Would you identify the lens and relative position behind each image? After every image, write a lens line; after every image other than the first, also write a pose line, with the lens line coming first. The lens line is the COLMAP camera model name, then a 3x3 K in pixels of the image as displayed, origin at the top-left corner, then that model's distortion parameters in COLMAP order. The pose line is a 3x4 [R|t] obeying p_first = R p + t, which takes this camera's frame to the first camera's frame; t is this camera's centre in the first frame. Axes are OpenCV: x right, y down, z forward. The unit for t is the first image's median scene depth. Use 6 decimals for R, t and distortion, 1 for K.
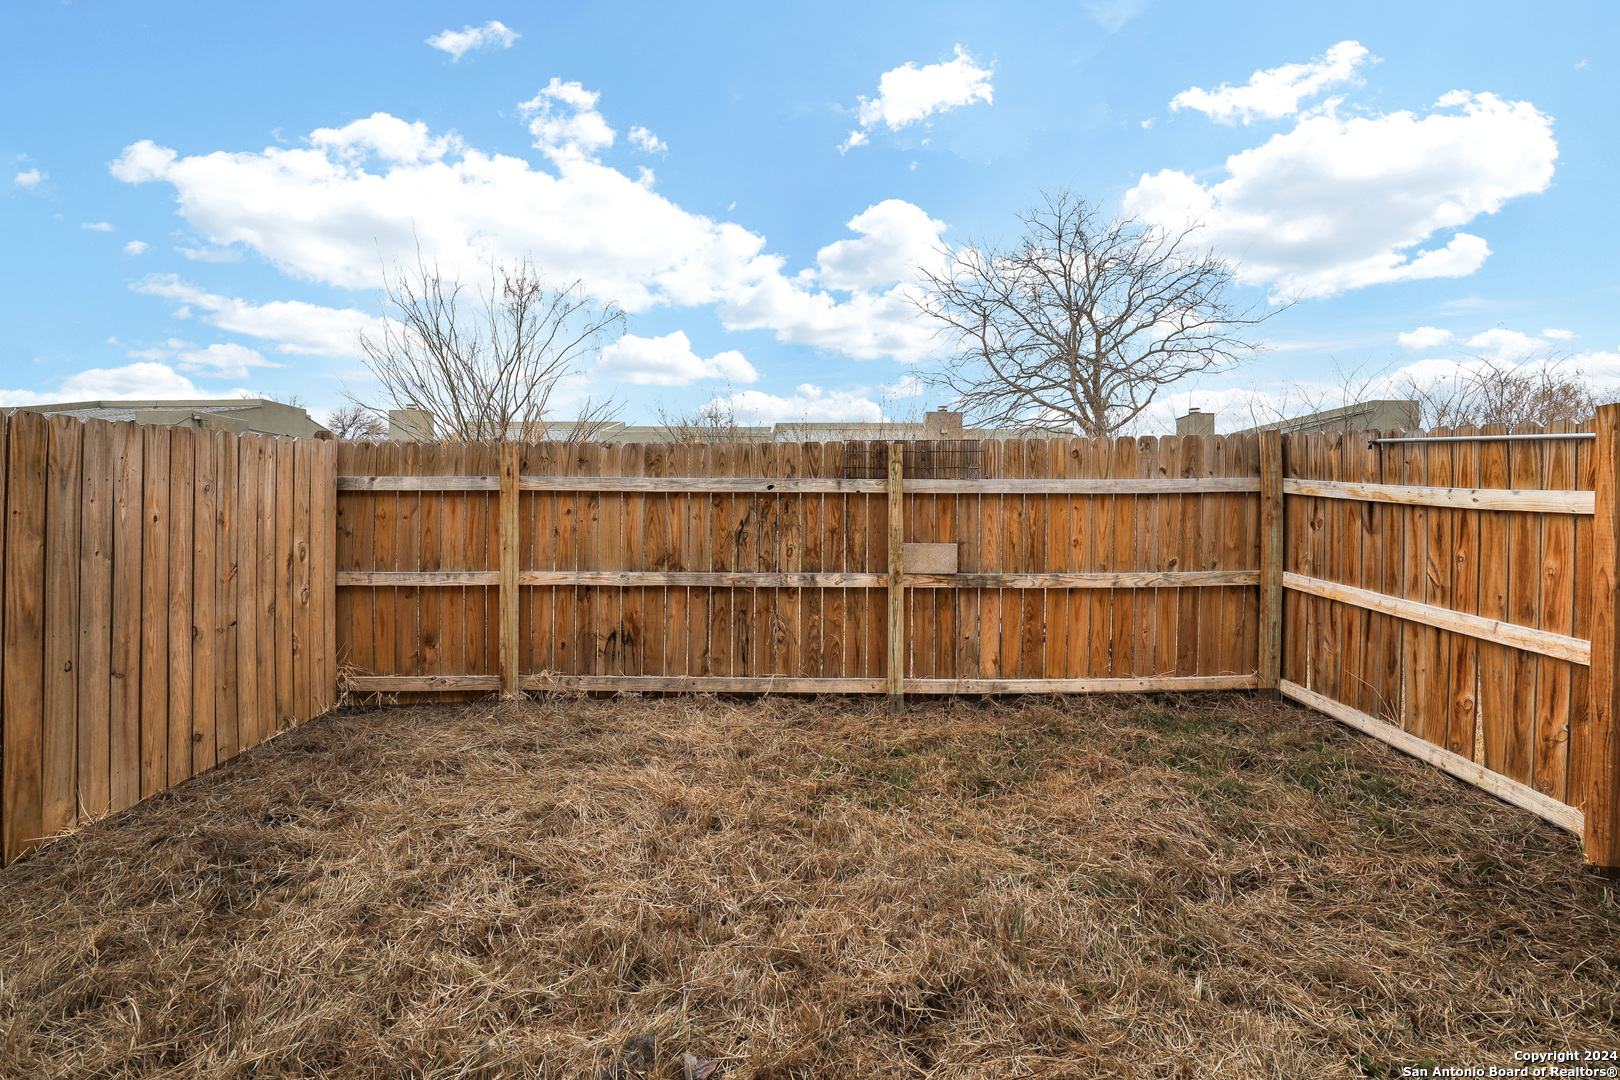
lens RADIAL K [[747.0, 0, 807.6], [0, 747.0, 529.8], [0, 0, 1]] dist [-0.027736, -0.000417]
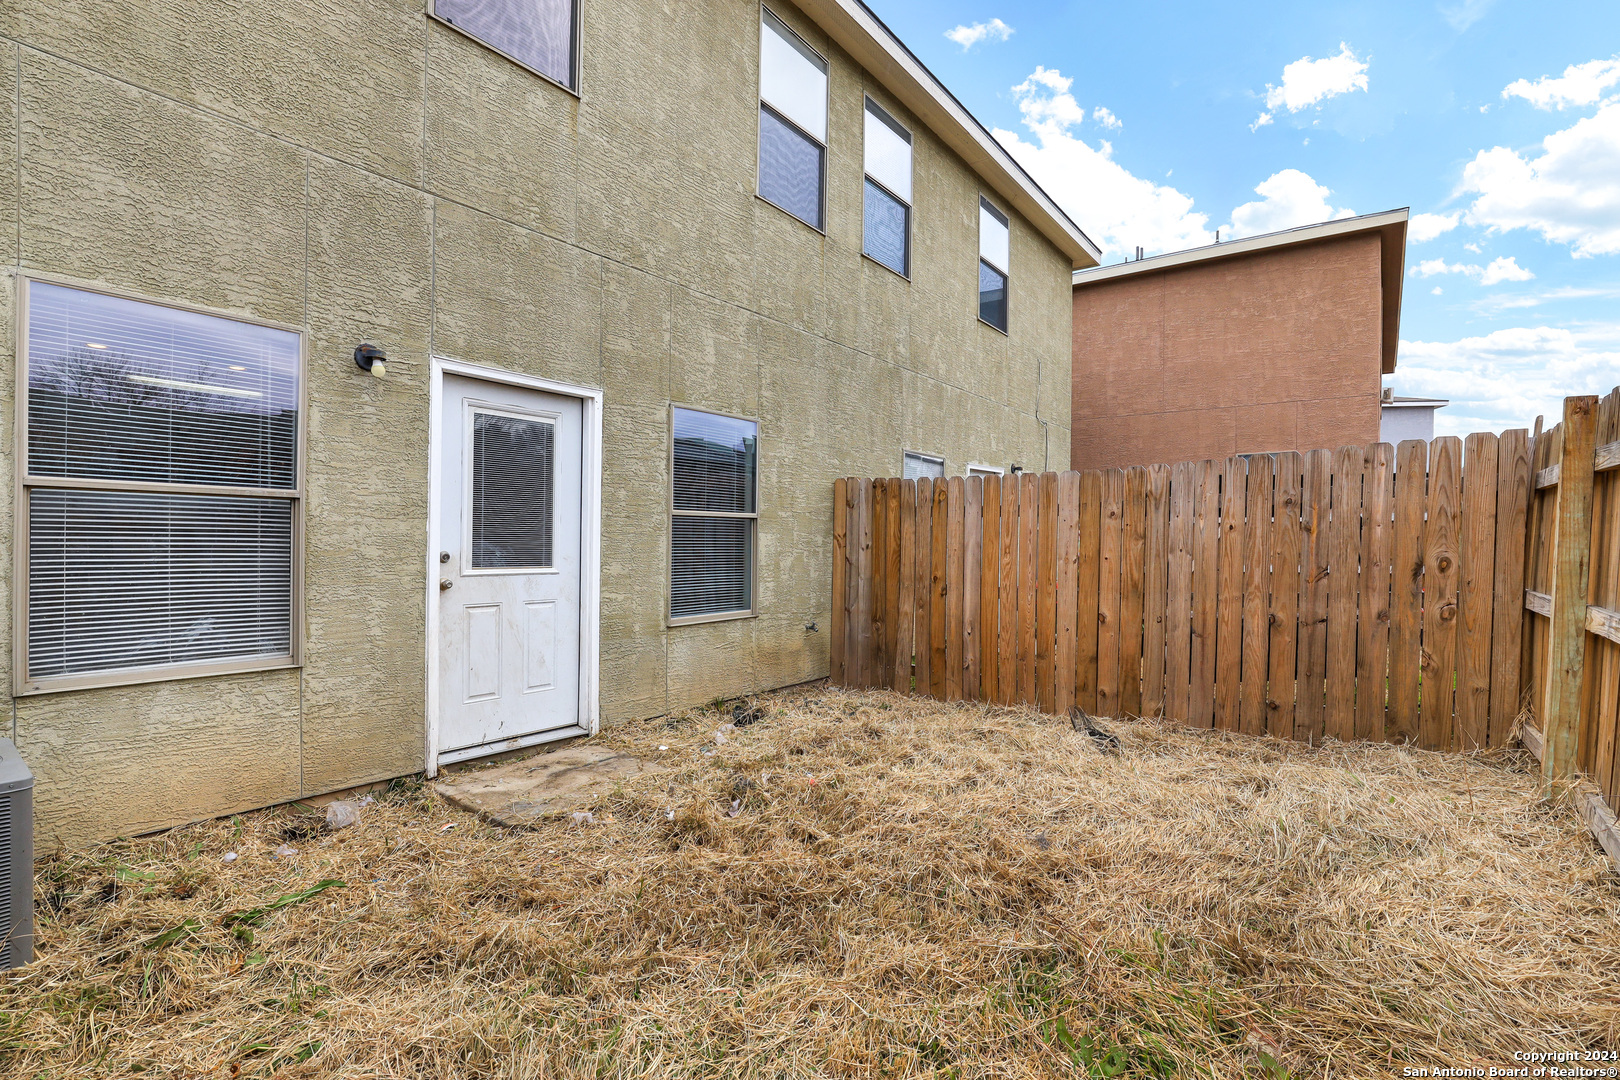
lens RADIAL K [[747.0, 0, 807.6], [0, 747.0, 529.8], [0, 0, 1]] dist [-0.027736, -0.000417]
pose [[-0.637272, -0.011864, -0.770548, 0.659184], [-0.012996, 0.999905, -0.004647, 0.005982], [0.770529, 0.007053, -0.637366, 1.270679]]
